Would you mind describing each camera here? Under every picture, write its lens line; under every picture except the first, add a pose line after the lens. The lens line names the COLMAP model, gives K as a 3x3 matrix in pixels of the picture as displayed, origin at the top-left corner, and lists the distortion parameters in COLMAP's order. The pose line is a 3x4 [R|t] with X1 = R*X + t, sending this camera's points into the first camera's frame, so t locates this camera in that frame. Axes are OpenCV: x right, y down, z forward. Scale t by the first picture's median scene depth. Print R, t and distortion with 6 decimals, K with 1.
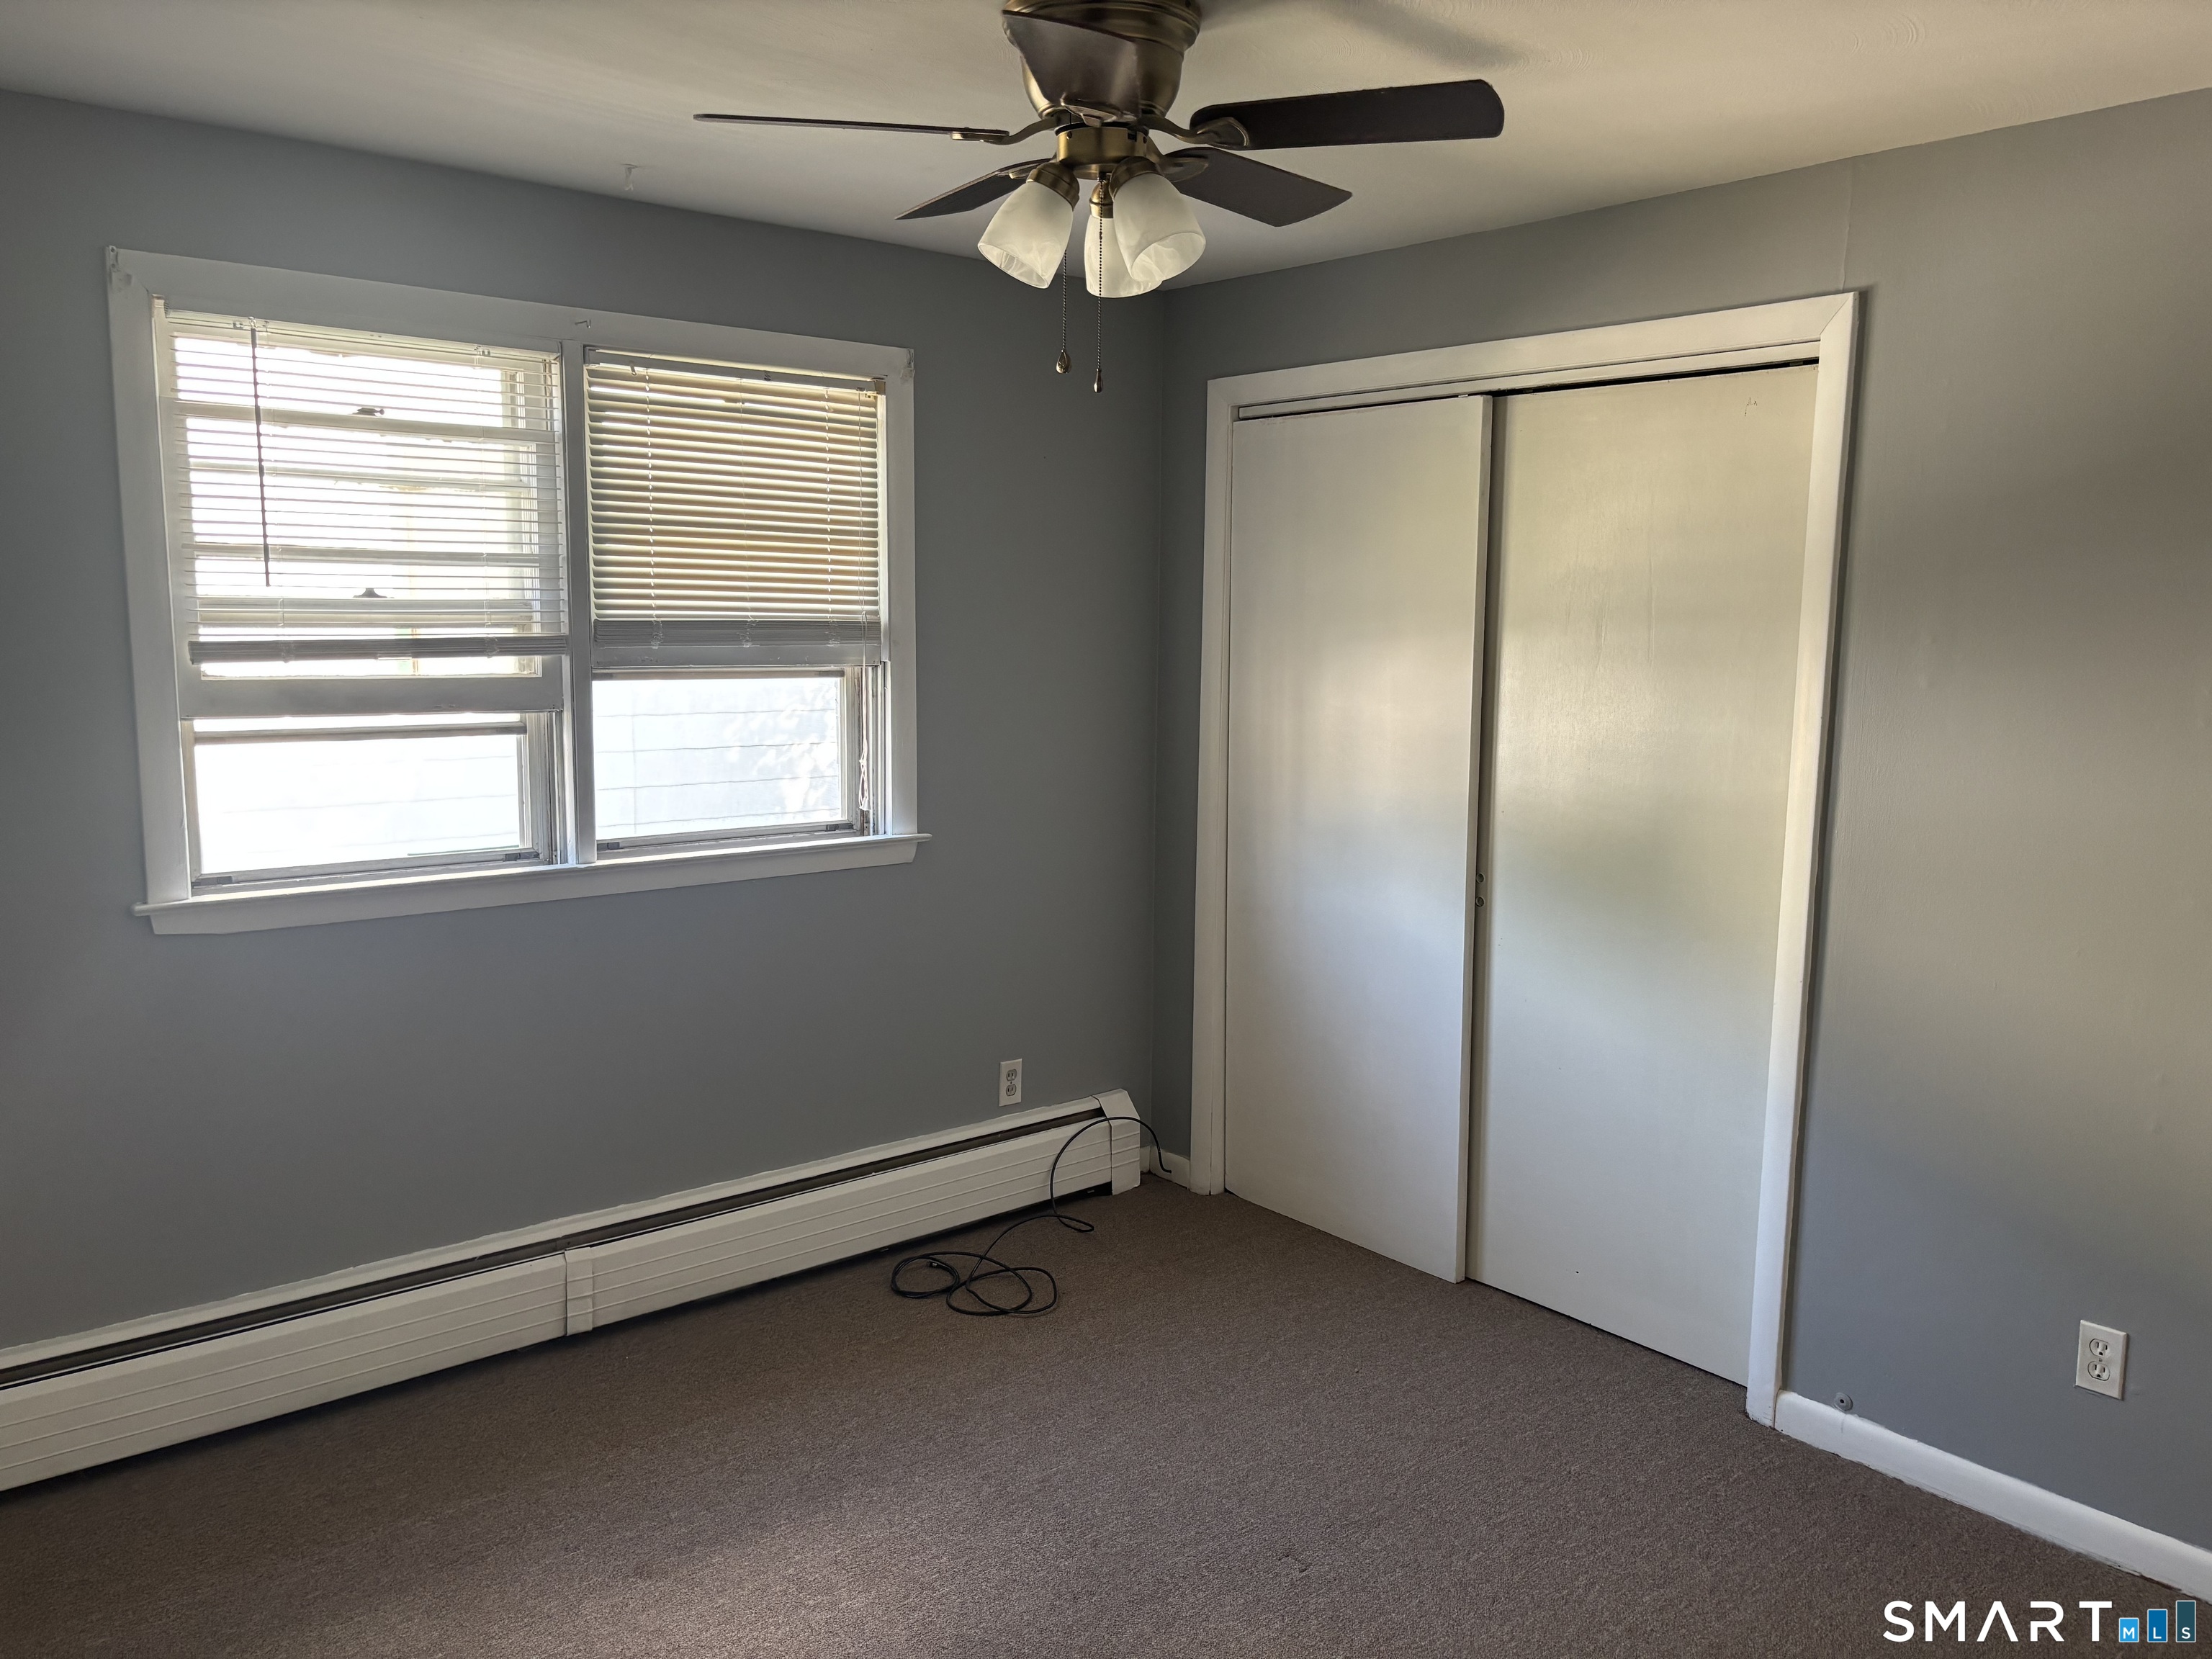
lens RADIAL K [[1650.9, 0, 1109.5], [0, 1650.9, 838.8], [0, 0, 1]] dist [0.133985, -0.255629]
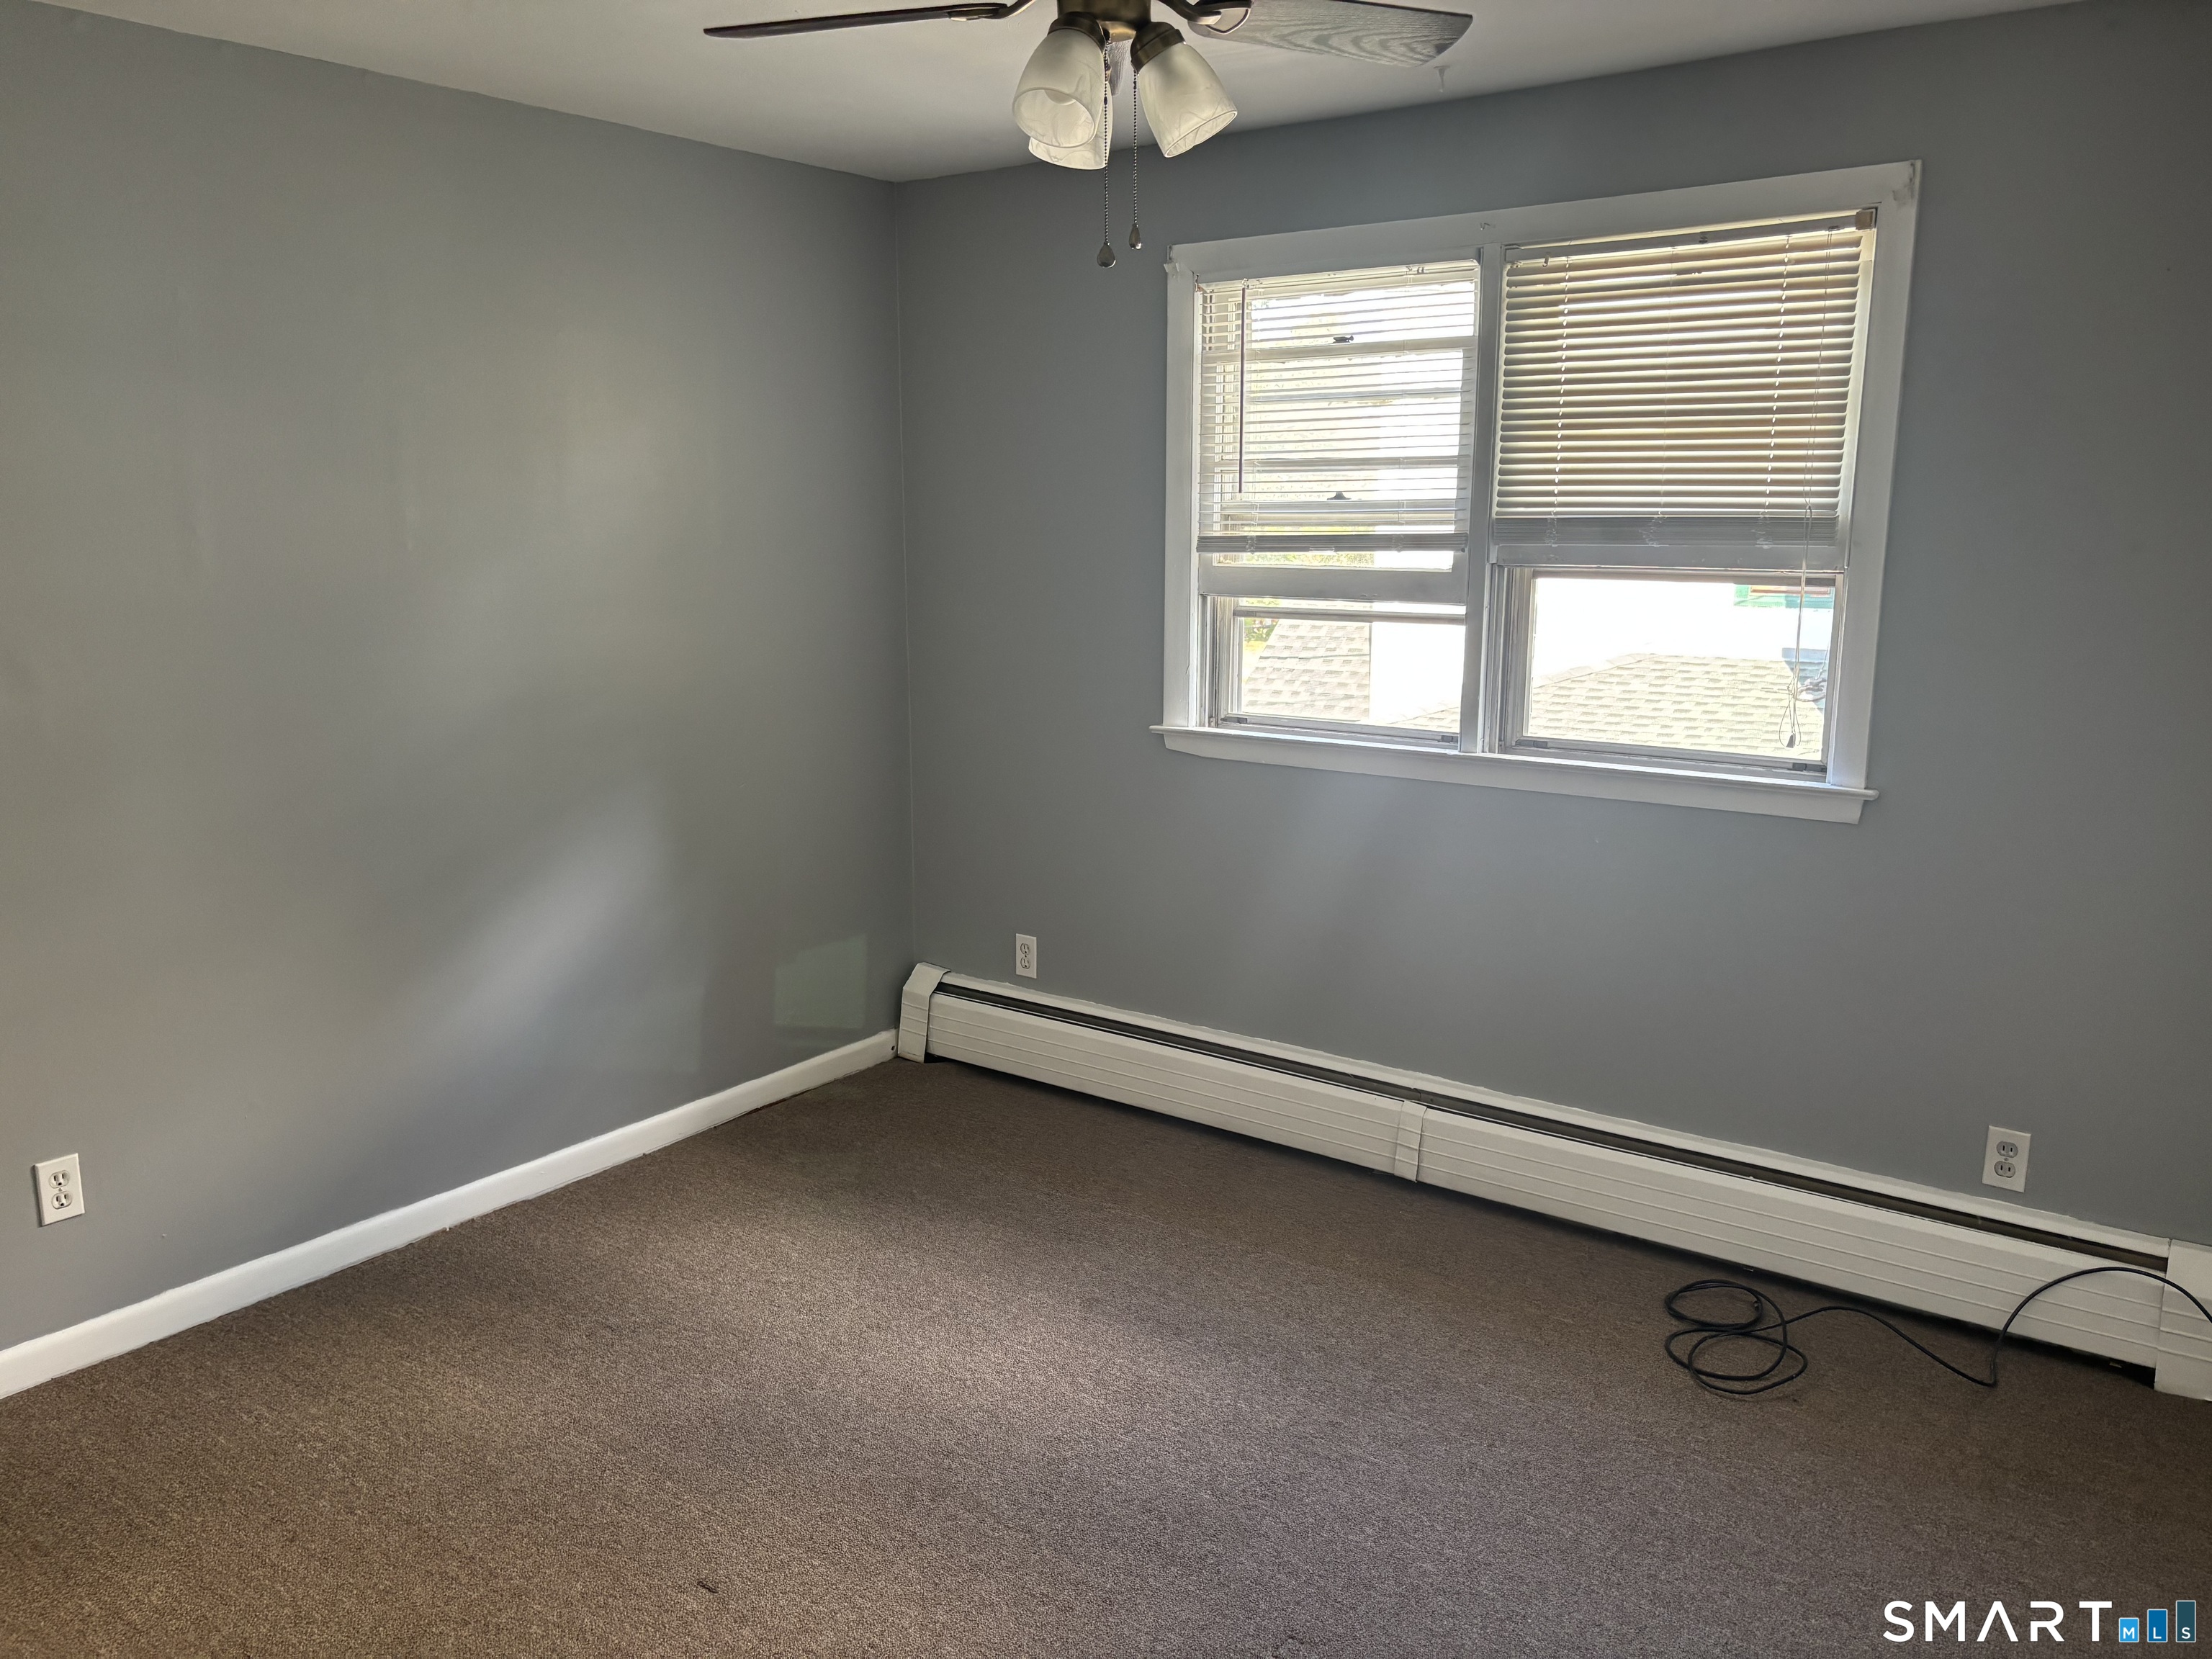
lens RADIAL K [[1681.6, 0, 1106.0], [0, 1681.6, 829.5], [0, 0, 1]] dist [0.030015, -0.024575]
pose [[0.243433, 0.177222, -0.953589, 0.631760], [-0.129417, 0.980309, 0.149150, -0.064573], [0.961245, 0.087102, 0.261575, 0.499436]]
